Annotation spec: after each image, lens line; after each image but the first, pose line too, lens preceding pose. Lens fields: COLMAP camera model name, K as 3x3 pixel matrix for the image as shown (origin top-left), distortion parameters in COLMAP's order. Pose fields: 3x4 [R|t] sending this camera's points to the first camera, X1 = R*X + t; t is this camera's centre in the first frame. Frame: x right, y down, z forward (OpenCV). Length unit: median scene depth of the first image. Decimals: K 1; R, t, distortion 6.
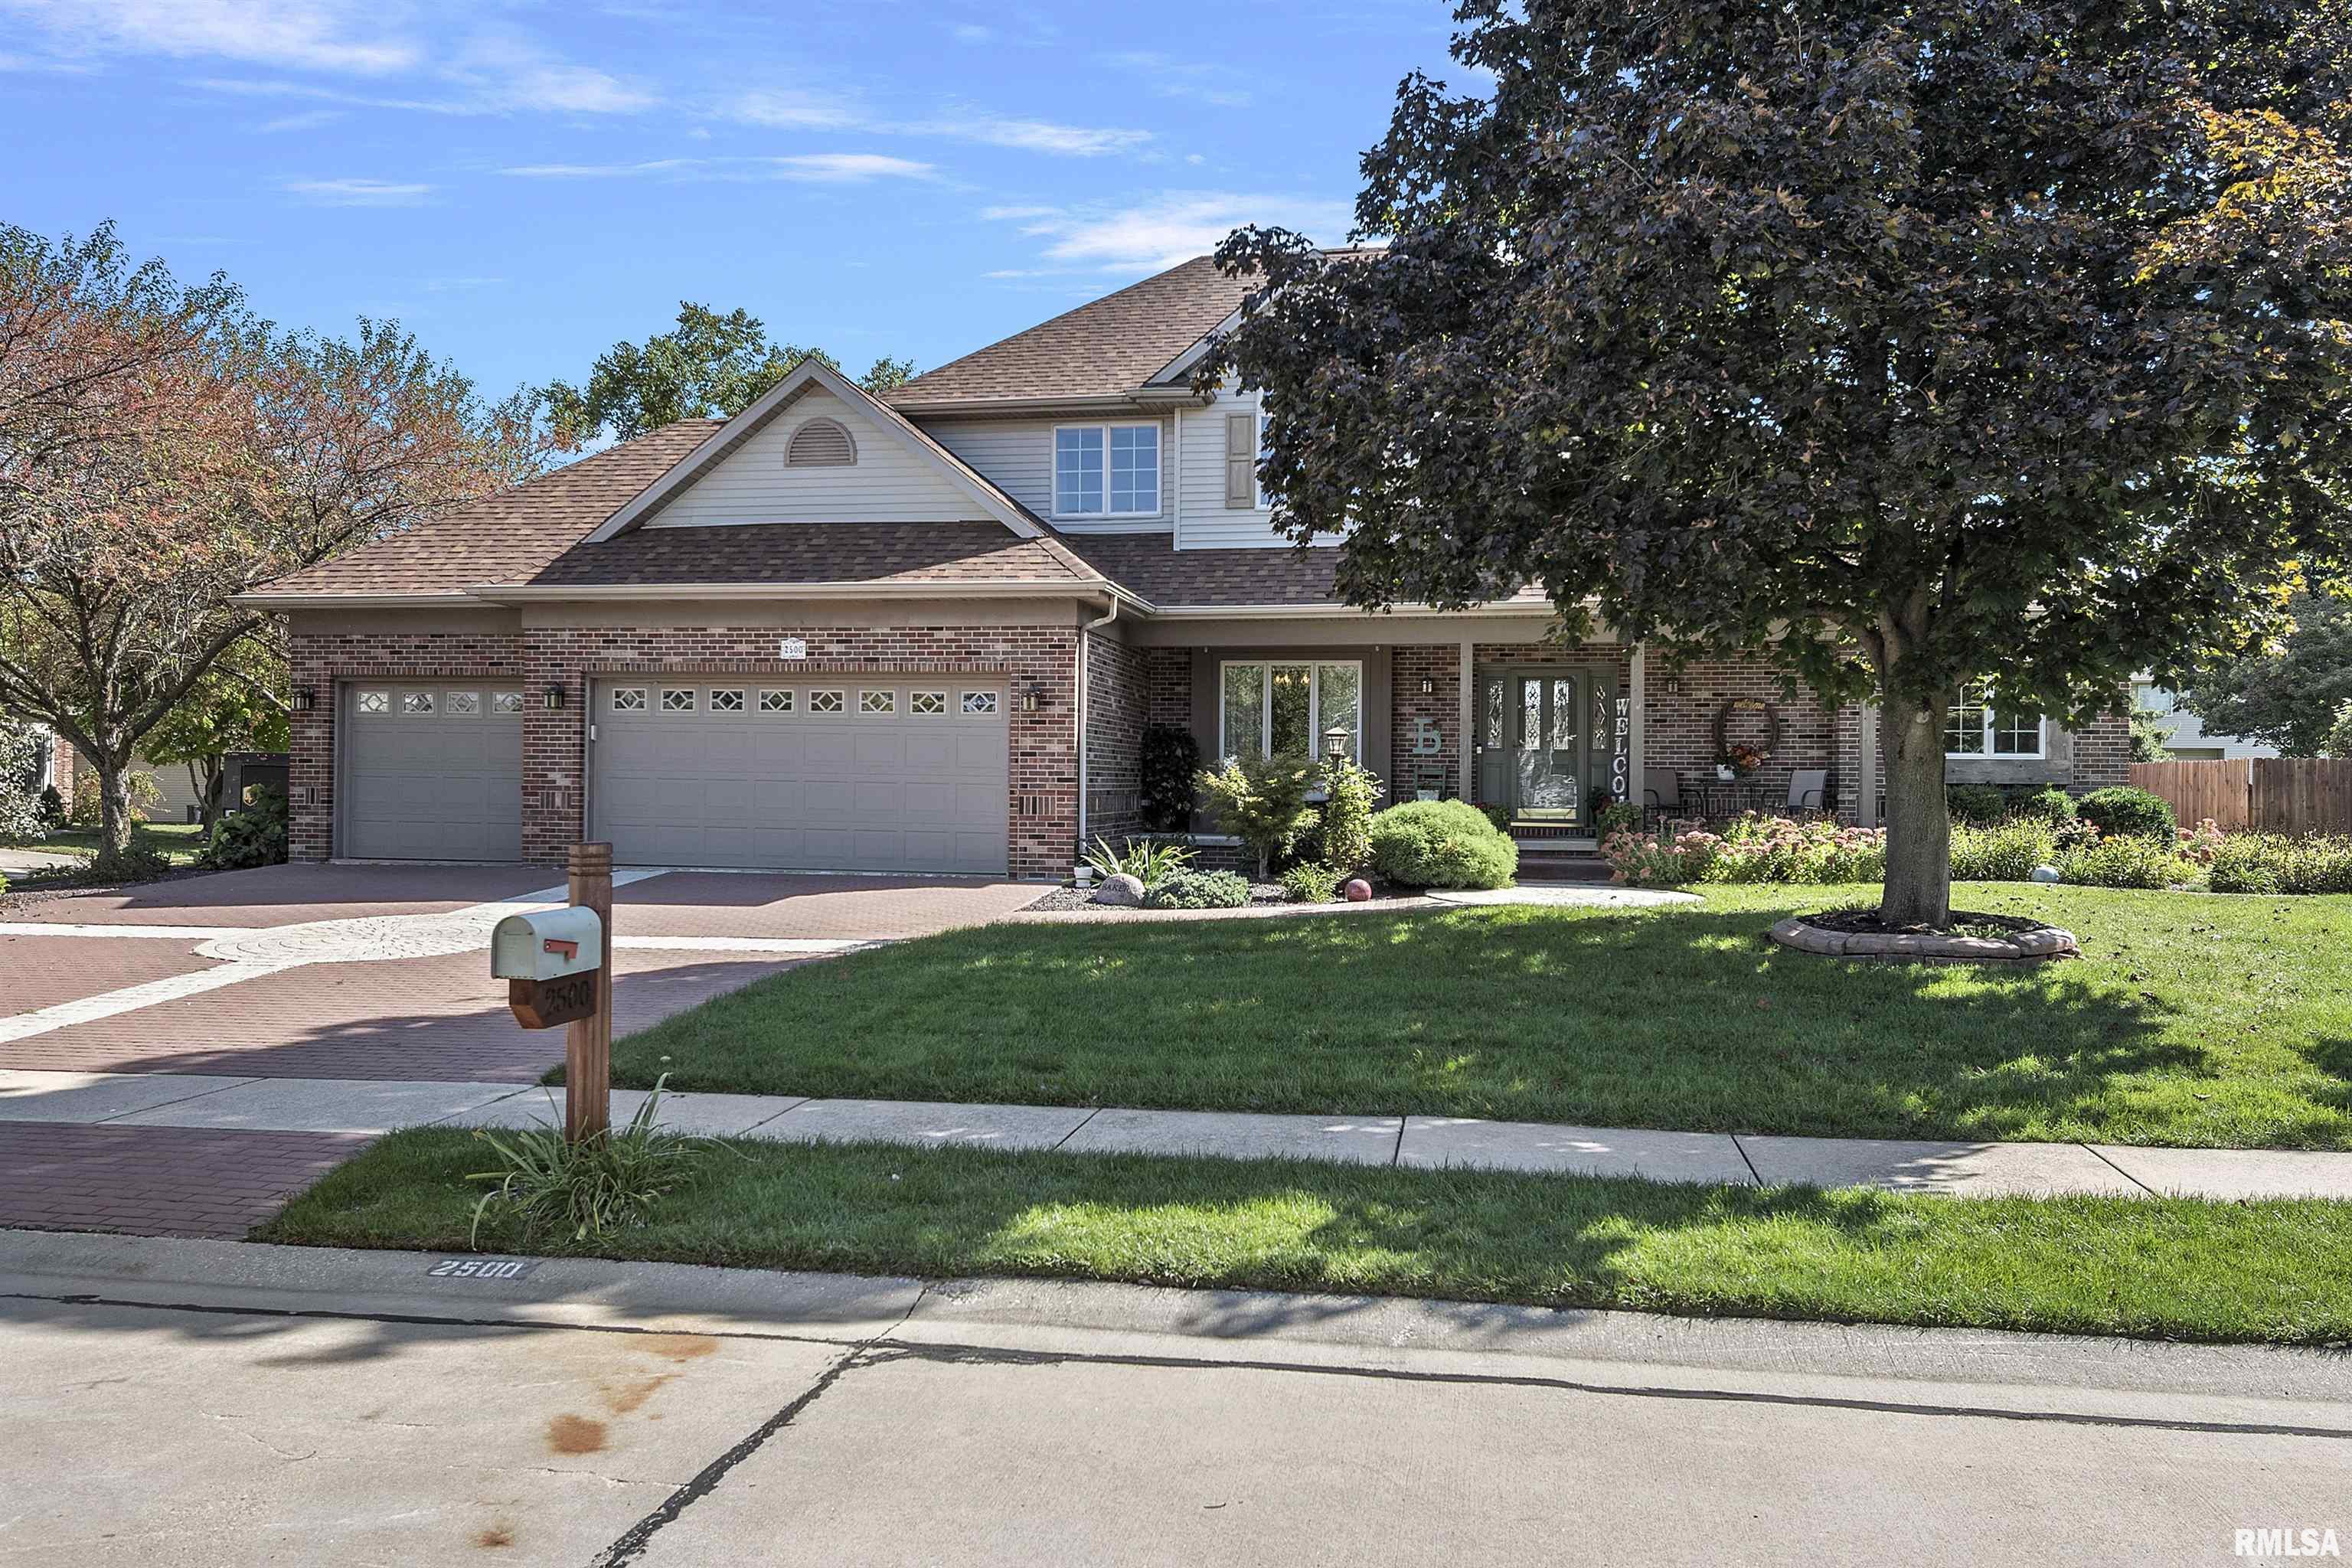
lens RADIAL K [[1702.9, 0, 1184.3], [0, 1702.9, 759.3], [0, 0, 1]] dist [0.047016, -0.045939]
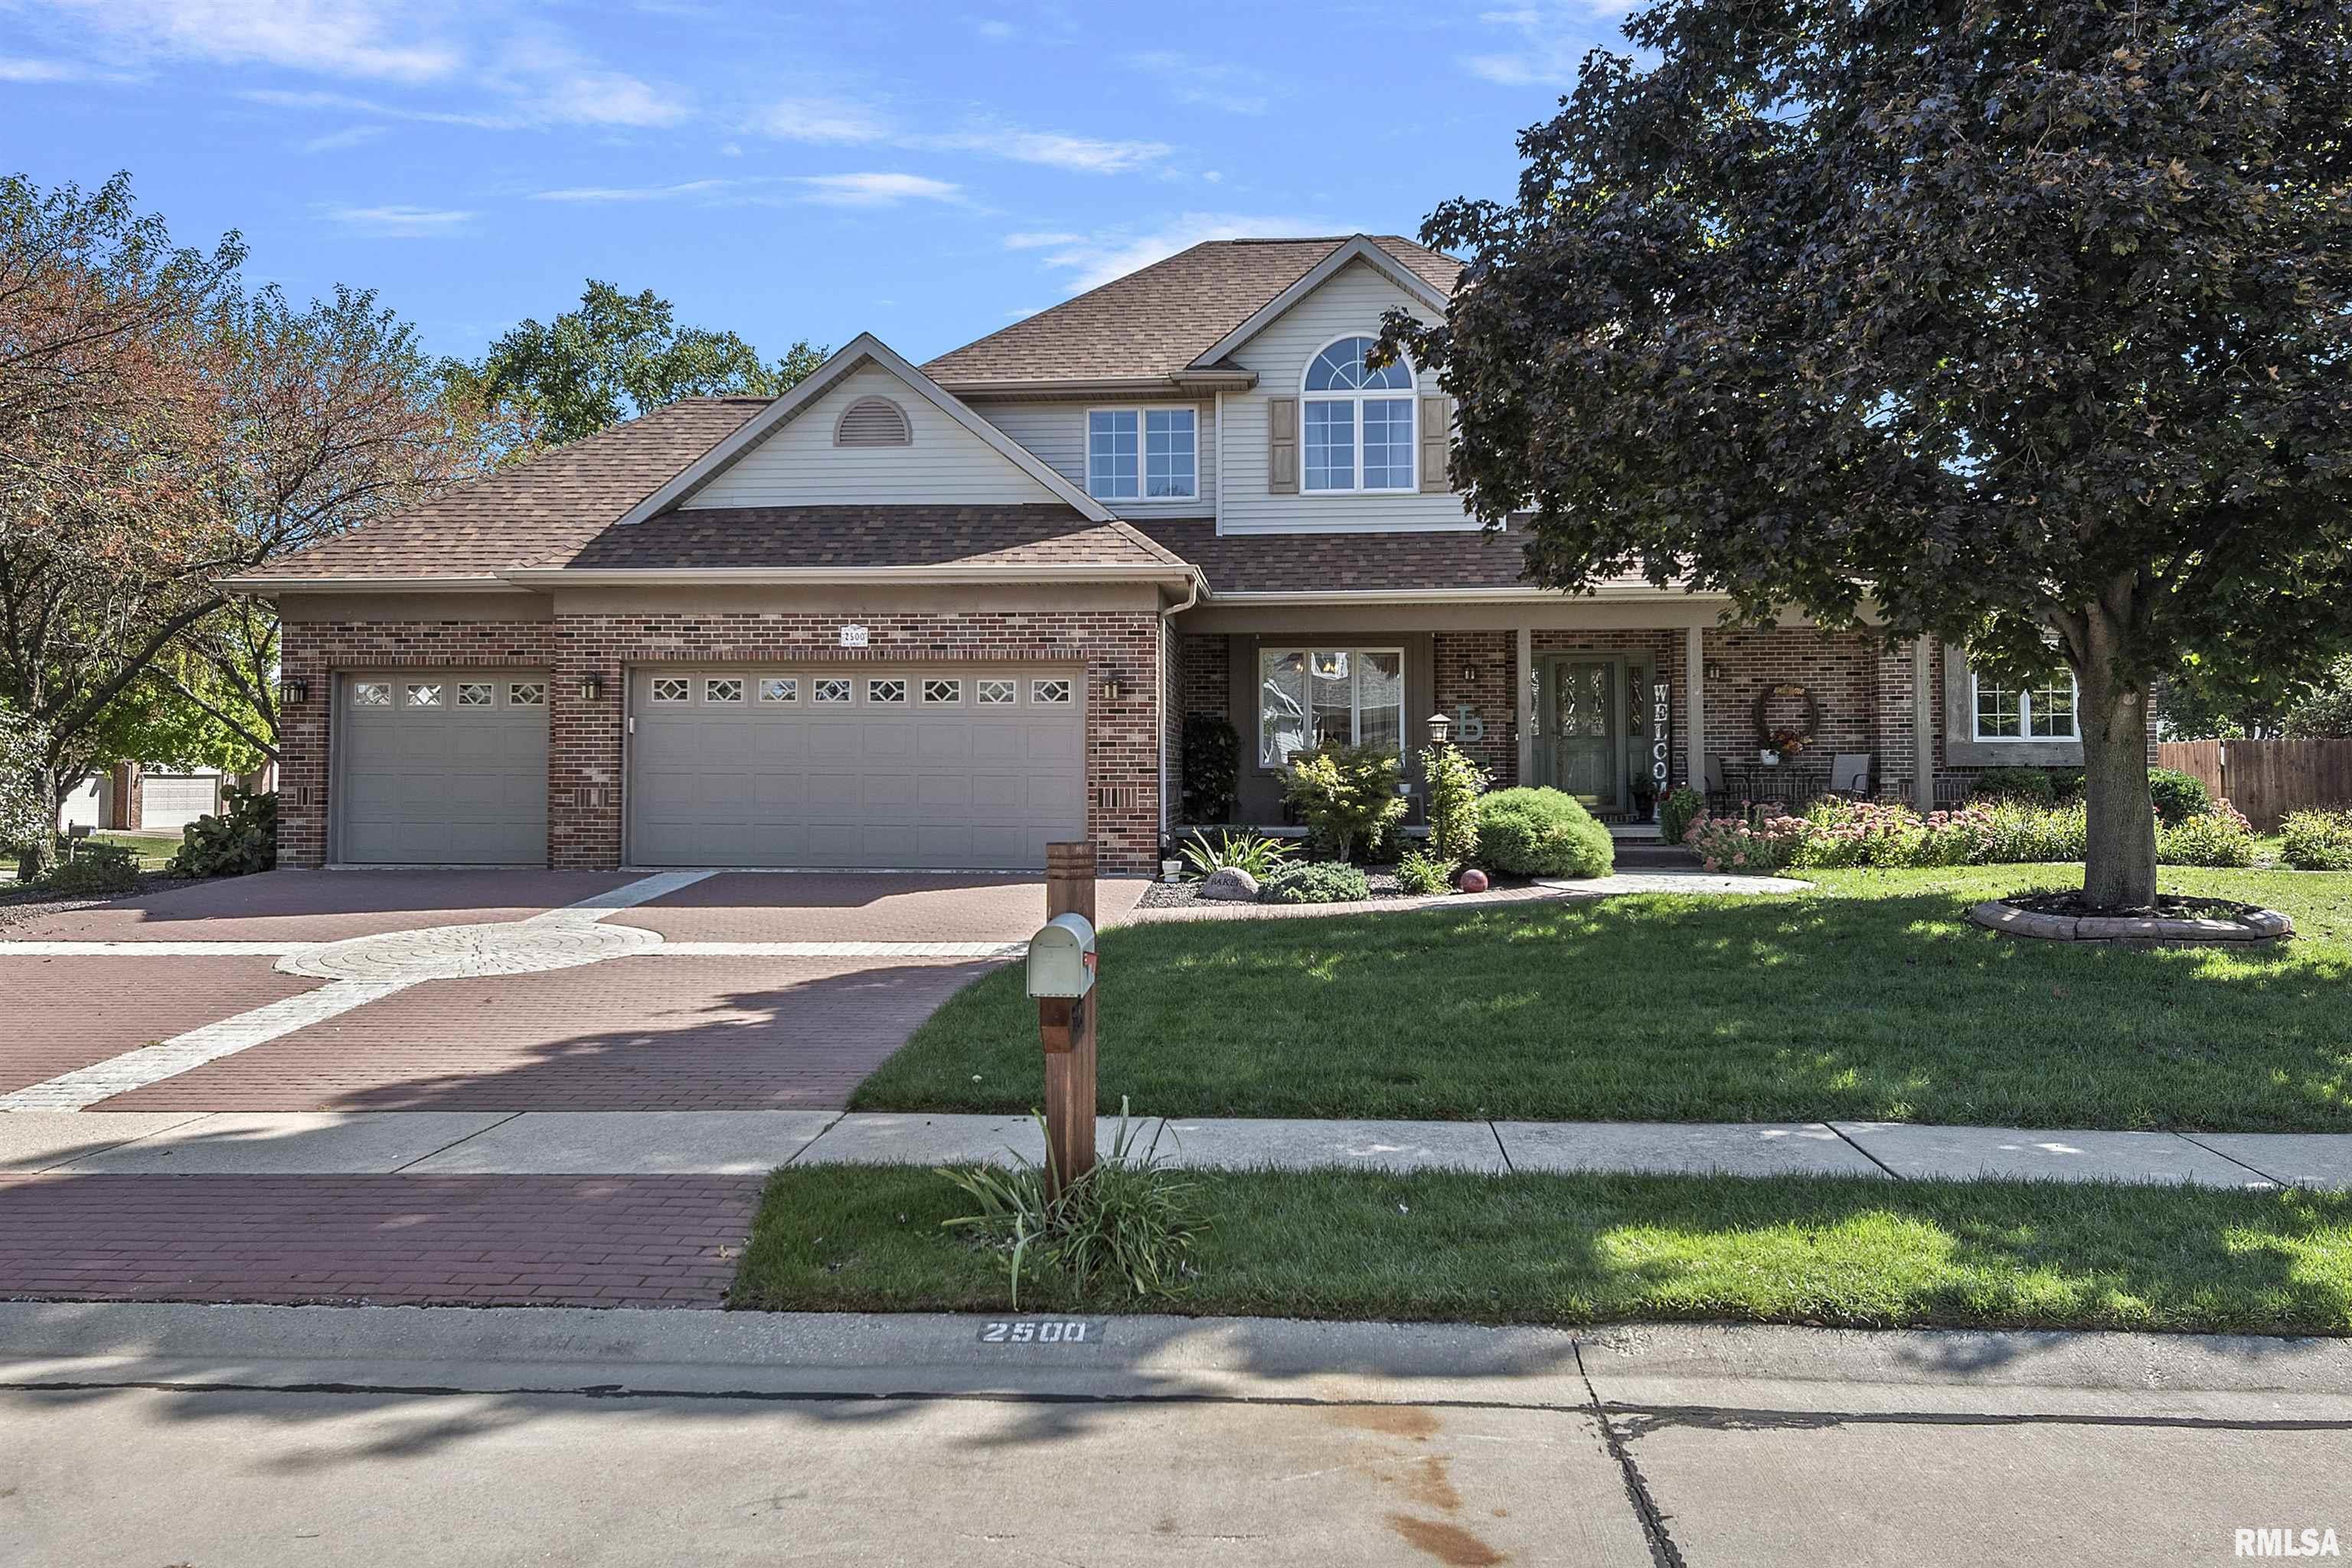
lens RADIAL K [[1693.3, 0, 1182.2], [0, 1693.3, 700.7], [0, 0, 1]] dist [0.045716, -0.030673]
pose [[0.994981, -0.005329, 0.099925, -0.144487], [0.008234, 0.999555, -0.028680, 0.000173], [-0.099727, 0.029359, 0.994582, 0.040916]]
